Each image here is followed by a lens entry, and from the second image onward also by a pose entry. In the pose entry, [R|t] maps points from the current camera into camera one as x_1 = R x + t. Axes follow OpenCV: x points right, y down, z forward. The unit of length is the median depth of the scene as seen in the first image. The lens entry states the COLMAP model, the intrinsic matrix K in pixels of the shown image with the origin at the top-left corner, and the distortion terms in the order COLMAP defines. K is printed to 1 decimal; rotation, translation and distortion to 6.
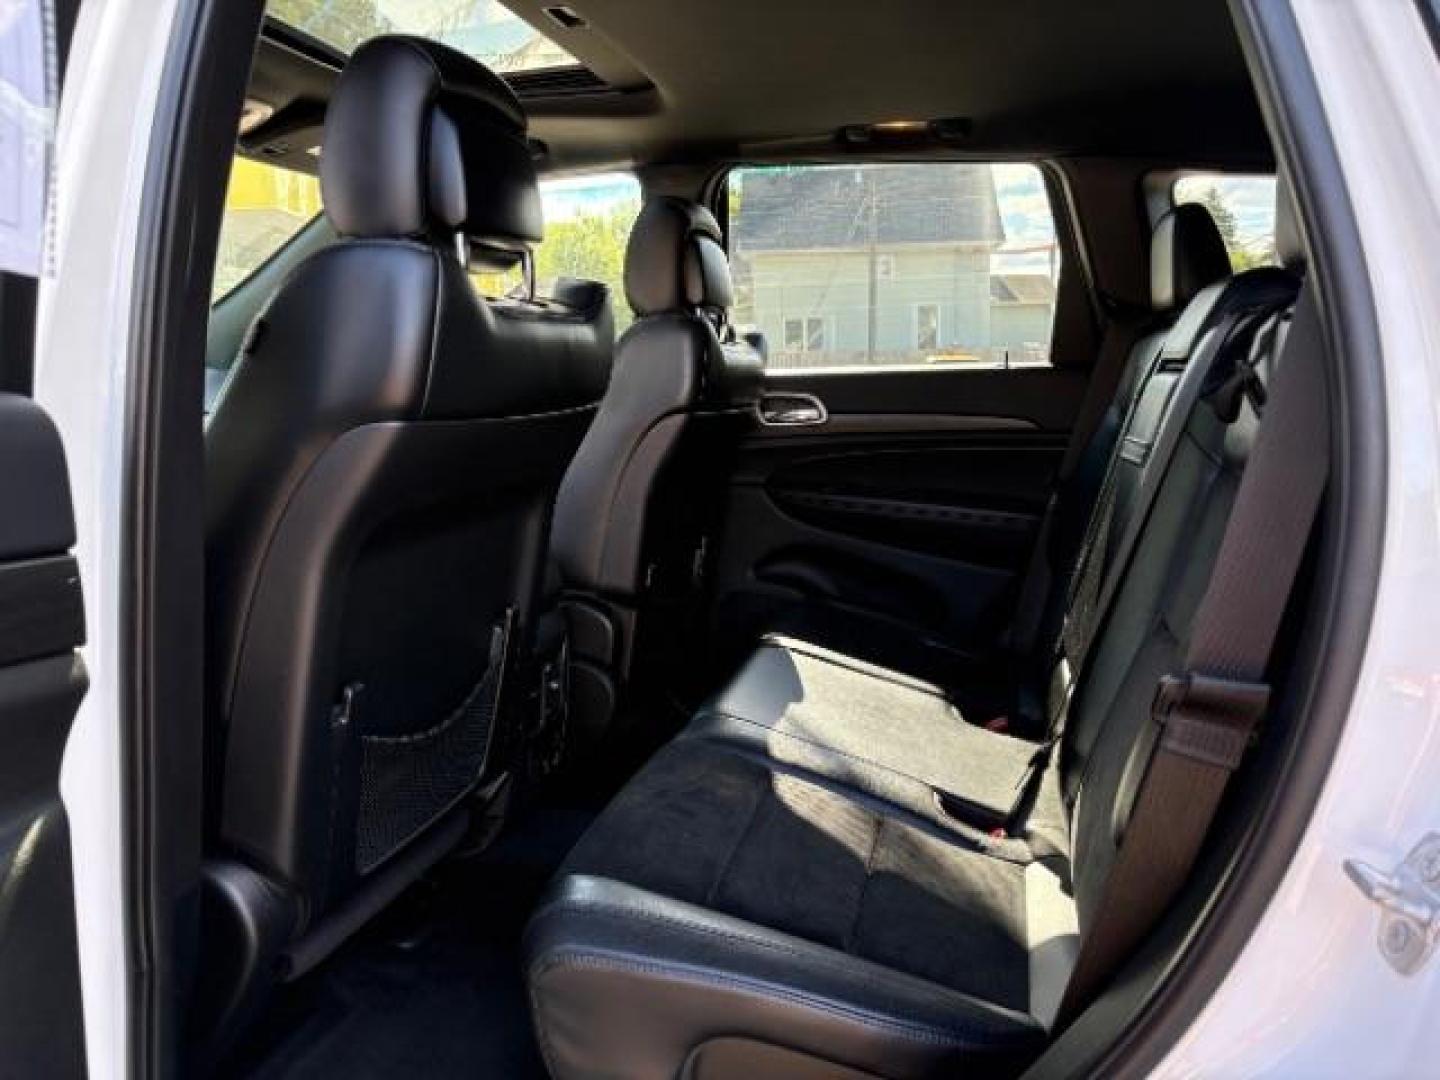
lens RADIAL K [[1136.2, 0, 720.0], [0, 1136.2, 540.0], [0, 0, 1]] dist [0.056580, -0.061607]
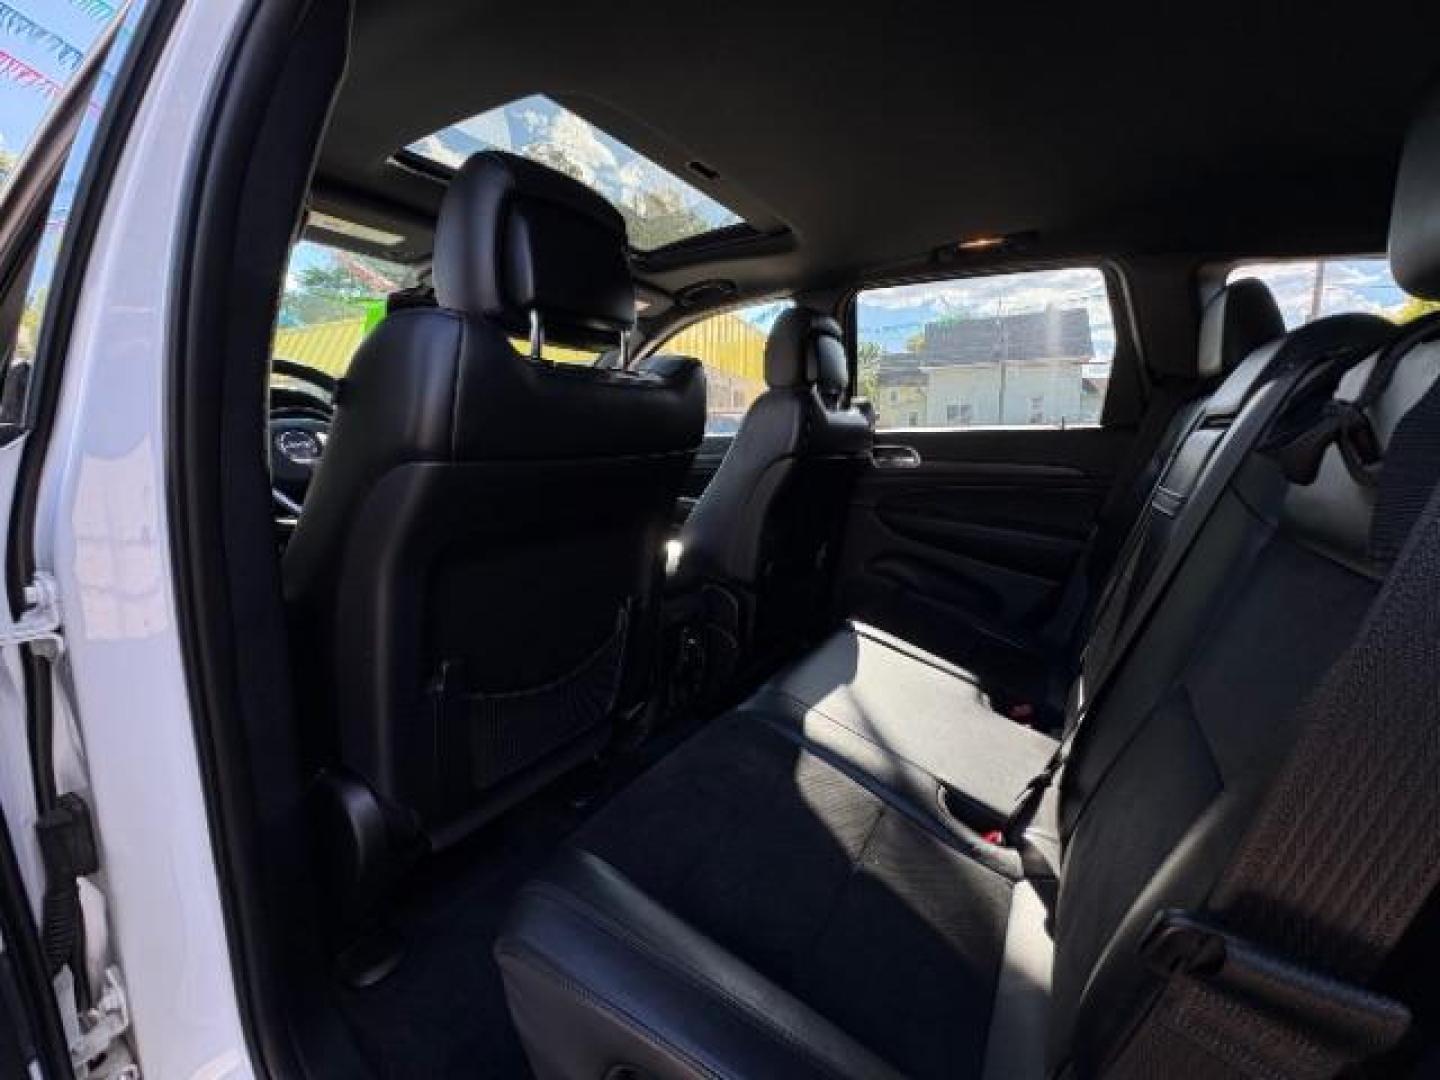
lens RADIAL K [[577.4, 0, 720.0], [0, 577.4, 540.0], [0, 0, 1]] dist [0.000931, 0.000112]
pose [[0.948307, 0.061632, -0.311312, 0.112066], [-0.051691, 0.997858, 0.040091, -0.034910], [0.313116, -0.021926, 0.949462, 0.293091]]
